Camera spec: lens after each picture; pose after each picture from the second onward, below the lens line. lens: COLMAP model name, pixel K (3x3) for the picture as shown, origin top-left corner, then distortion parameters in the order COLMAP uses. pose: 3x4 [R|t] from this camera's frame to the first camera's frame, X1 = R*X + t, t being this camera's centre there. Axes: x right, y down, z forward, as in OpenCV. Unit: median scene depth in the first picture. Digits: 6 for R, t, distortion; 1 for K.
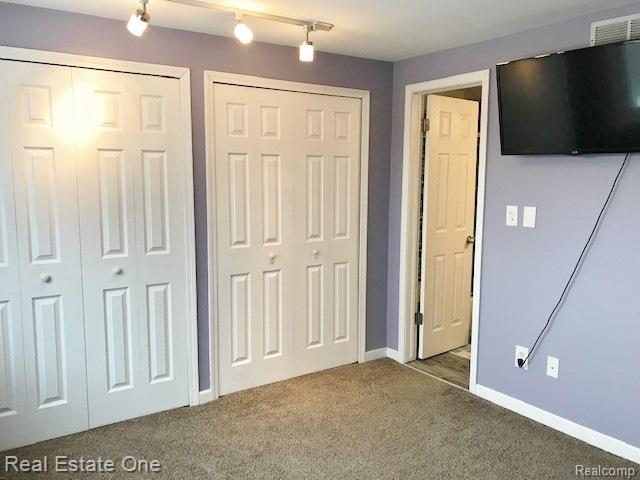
lens RADIAL K [[534.1, 0, 317.9], [0, 534.1, 237.0], [0, 0, 1]] dist [0.004381, -0.005539]
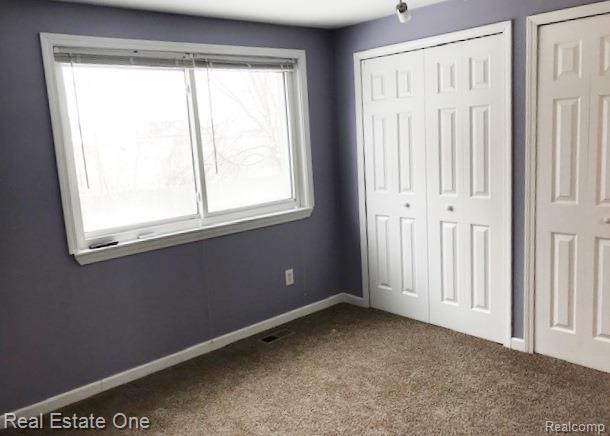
lens RADIAL K [[525.5, 0, 303.9], [0, 525.5, 214.4], [0, 0, 1]] dist [0.091838, -0.195935]
pose [[0.122418, 0.141481, -0.982343, 0.705315], [-0.060514, 0.989010, 0.134900, -0.058410], [0.990632, 0.042931, 0.129634, 0.460852]]
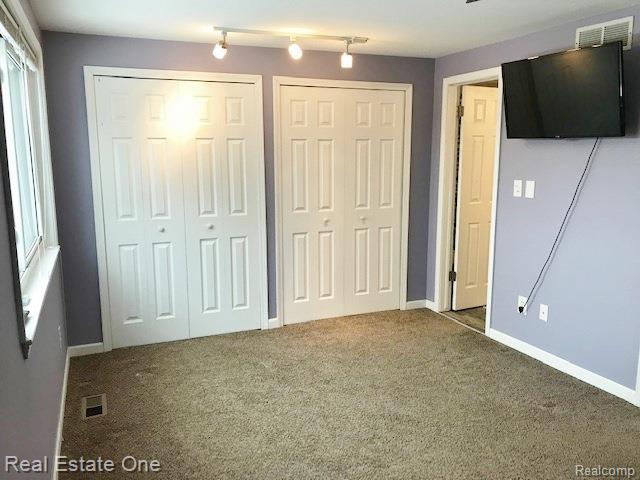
lens RADIAL K [[526.7, 0, 314.7], [0, 526.7, 239.4], [0, 0, 1]] dist [0.061513, -0.102466]
pose [[0.980165, 0.025265, -0.196567, 0.146582], [-0.015823, 0.998651, 0.049457, 0.022535], [0.197551, -0.045366, 0.979242, -0.261740]]
